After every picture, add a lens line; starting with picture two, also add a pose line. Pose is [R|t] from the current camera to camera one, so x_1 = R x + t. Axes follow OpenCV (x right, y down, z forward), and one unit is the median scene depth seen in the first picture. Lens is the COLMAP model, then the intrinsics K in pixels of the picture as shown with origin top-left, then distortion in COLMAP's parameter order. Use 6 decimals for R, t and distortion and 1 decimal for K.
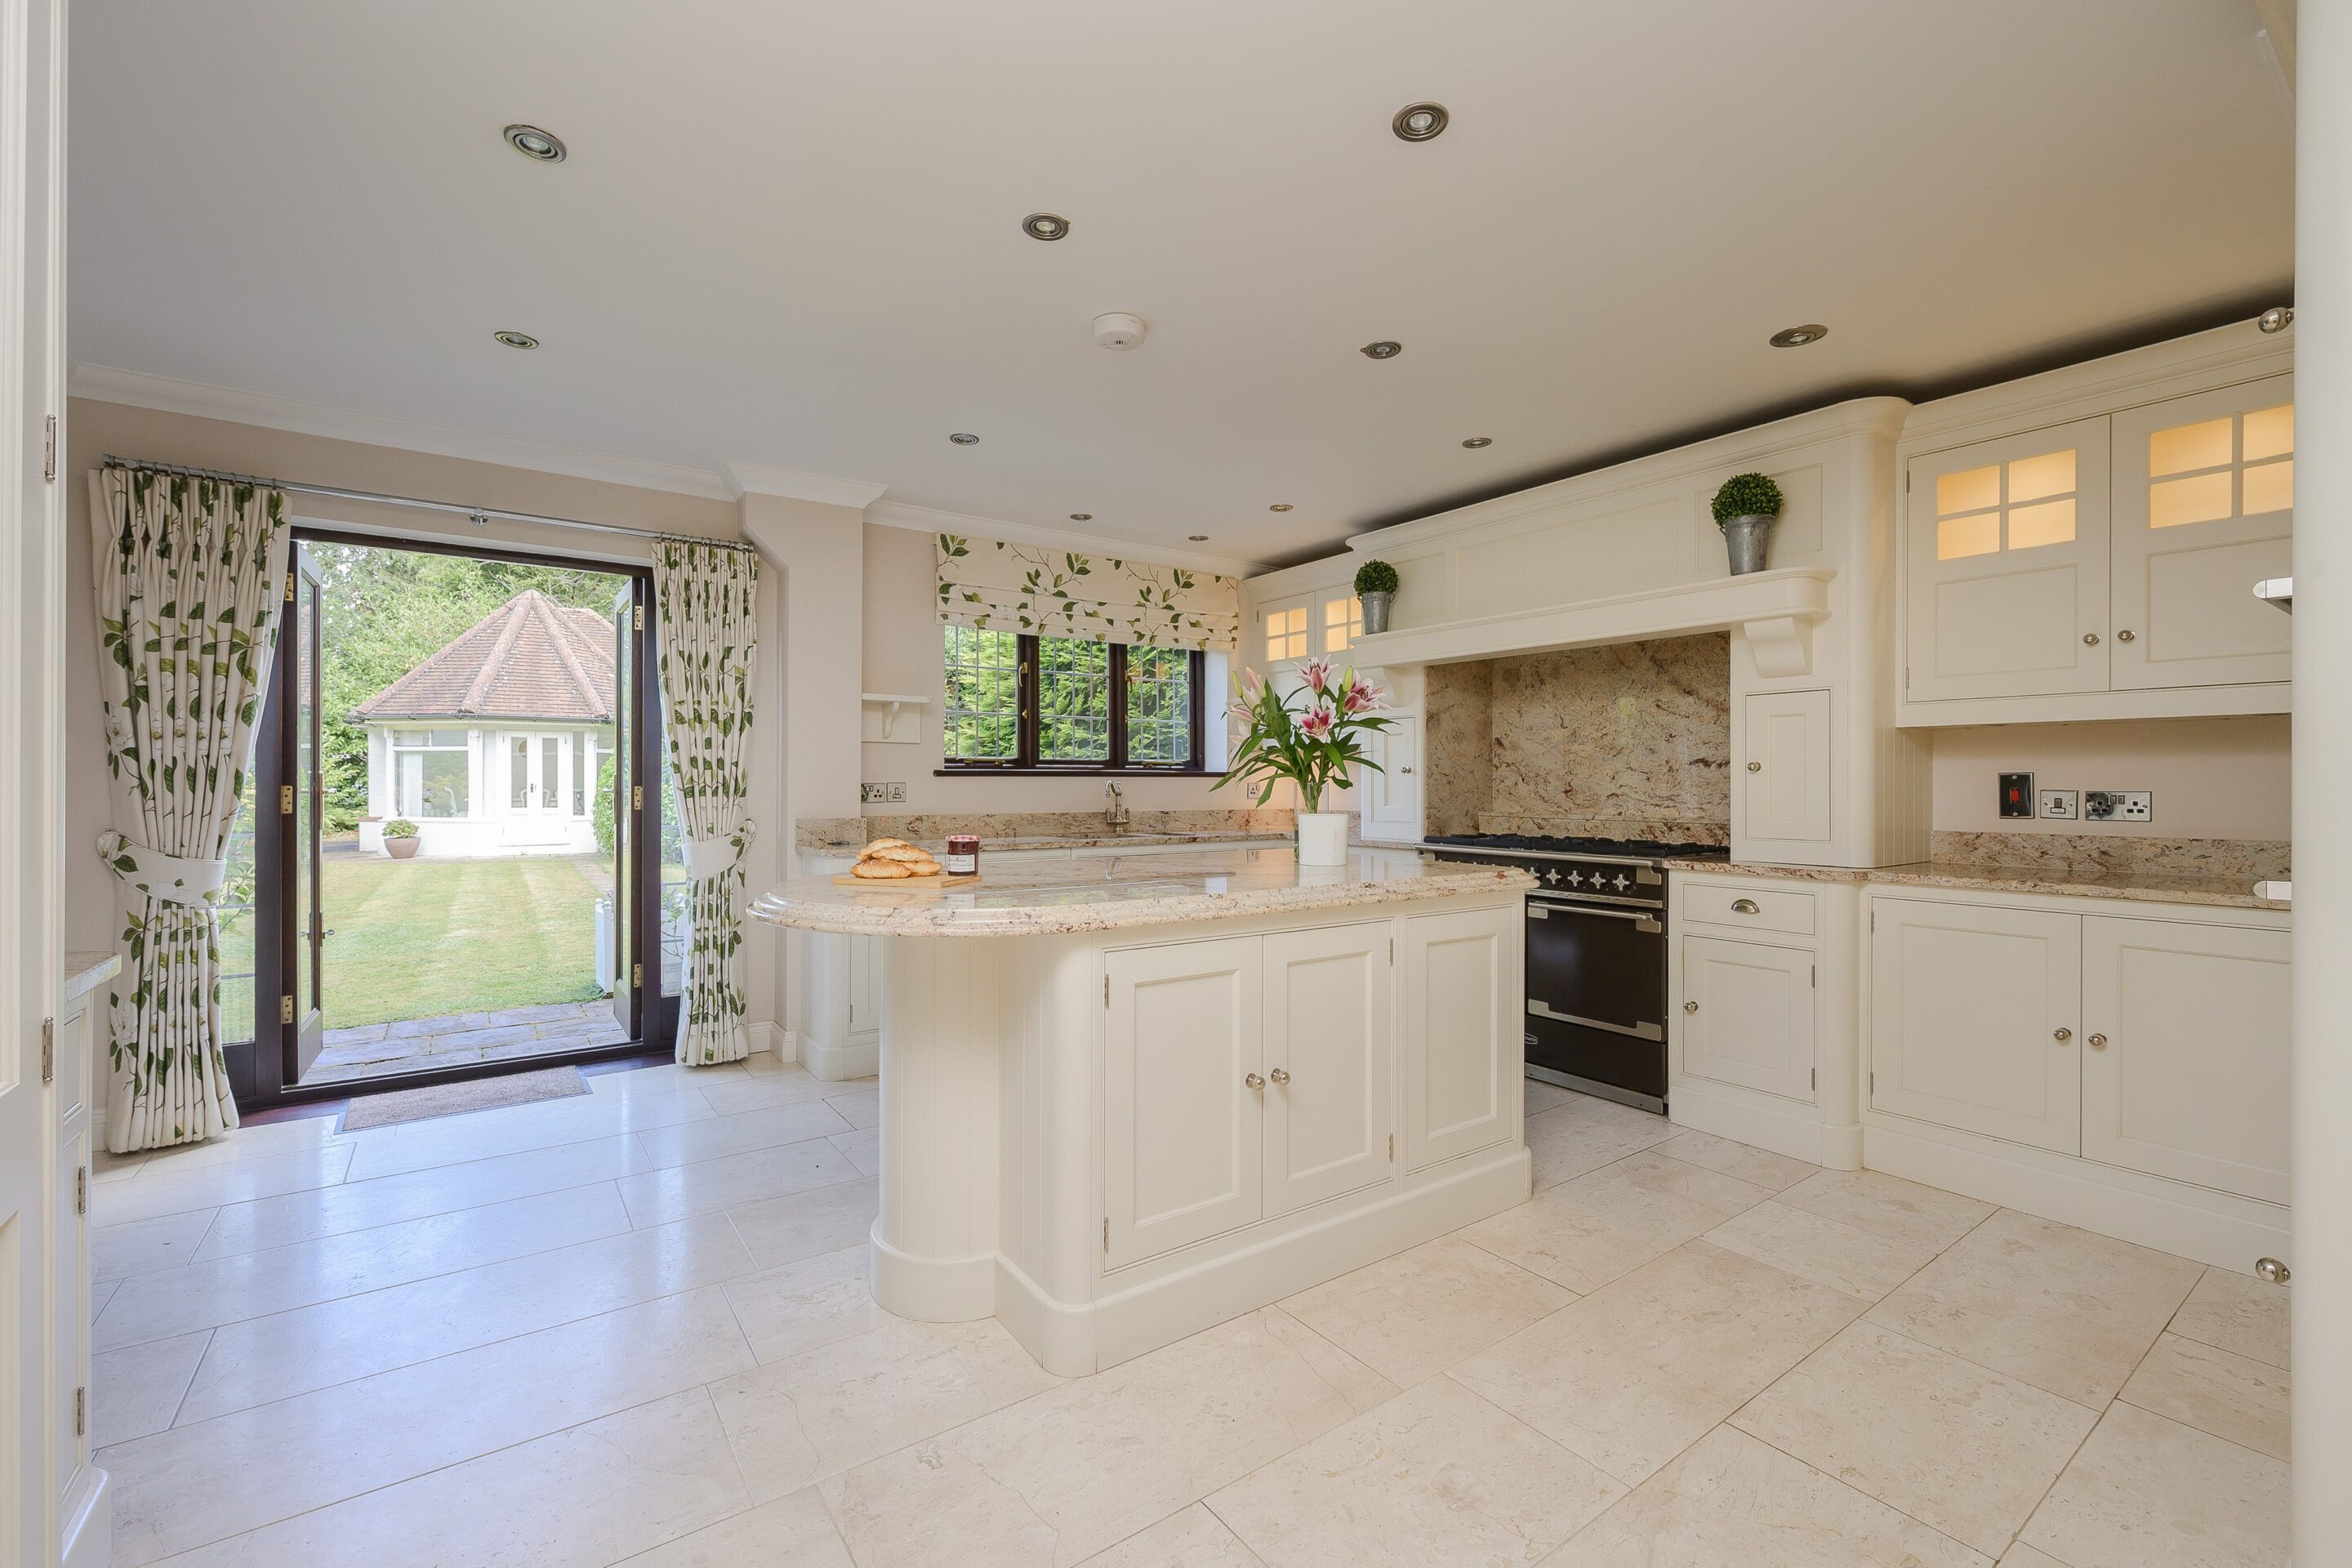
lens RADIAL K [[1006.9, 0, 1176.0], [0, 1006.9, 784.0], [0, 0, 1]] dist [0.000212, -0.000064]
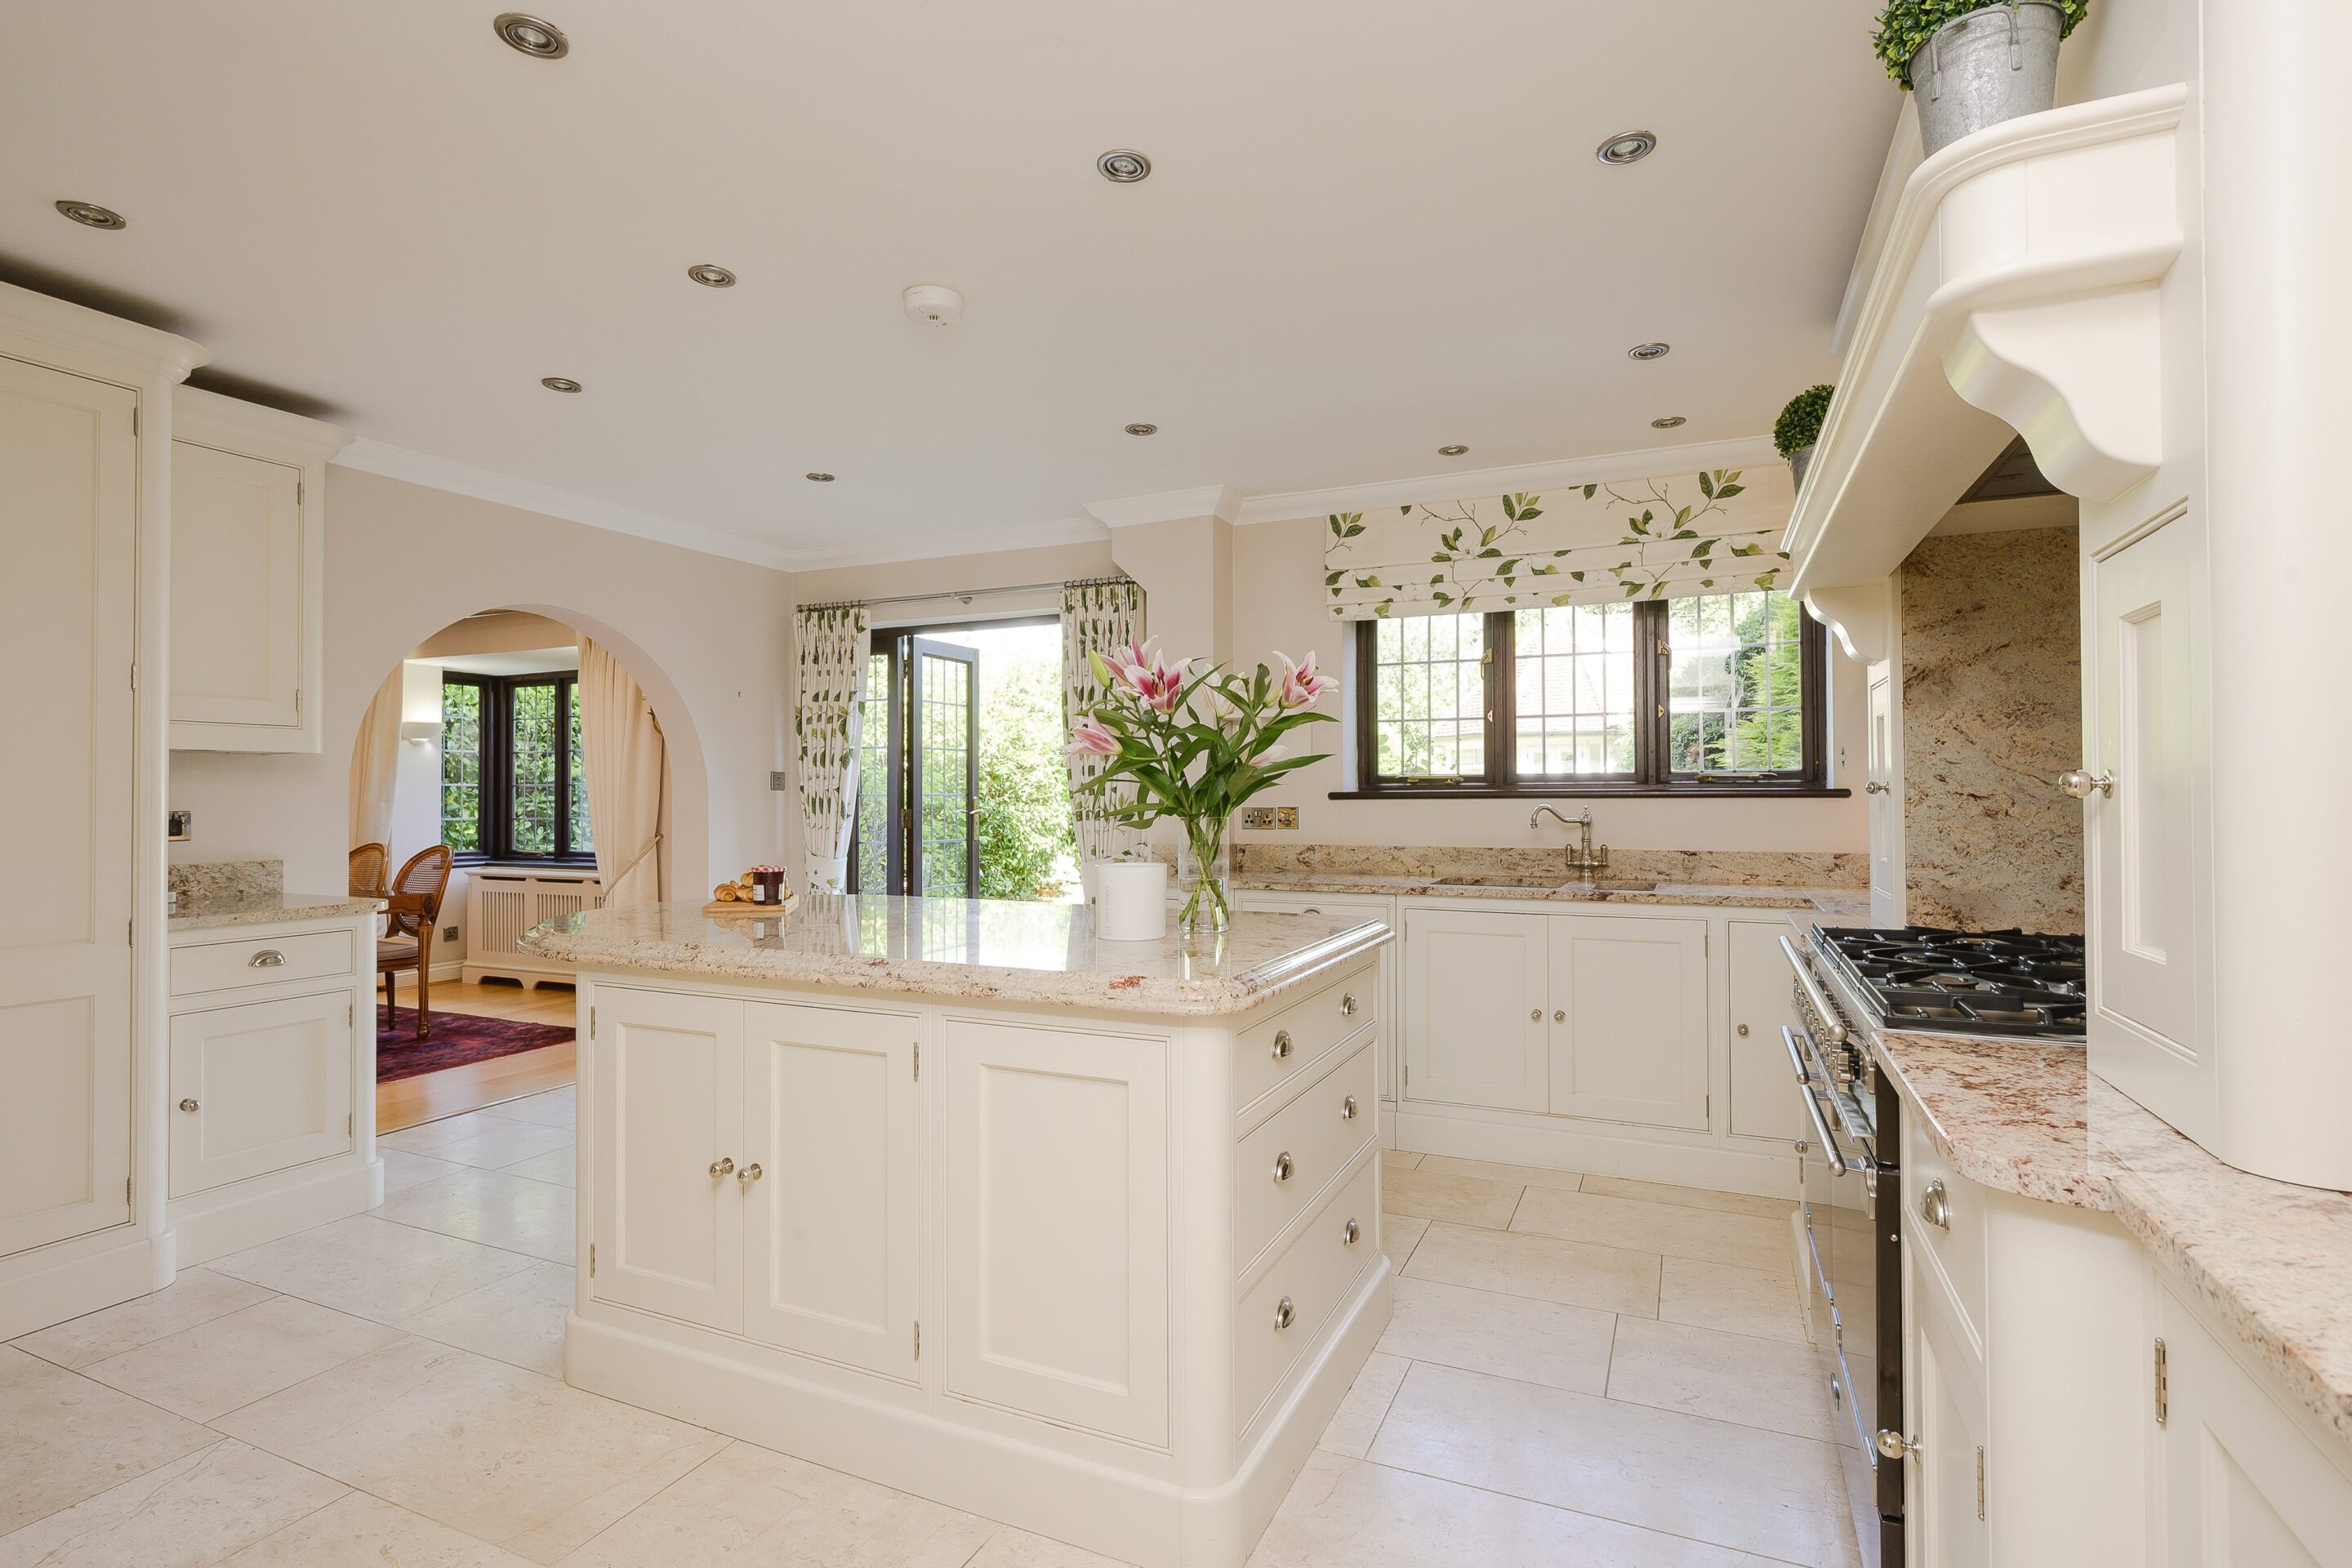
lens RADIAL K [[1100.5, 0, 1176.0], [0, 1100.5, 784.0], [0, 0, 1]] dist [-0.001980, -0.000187]
pose [[0.494404, -0.012297, -0.869145, 0.517422], [0.002933, 0.999918, -0.012479, -0.009847], [0.869227, 0.003620, 0.494399, 0.434151]]
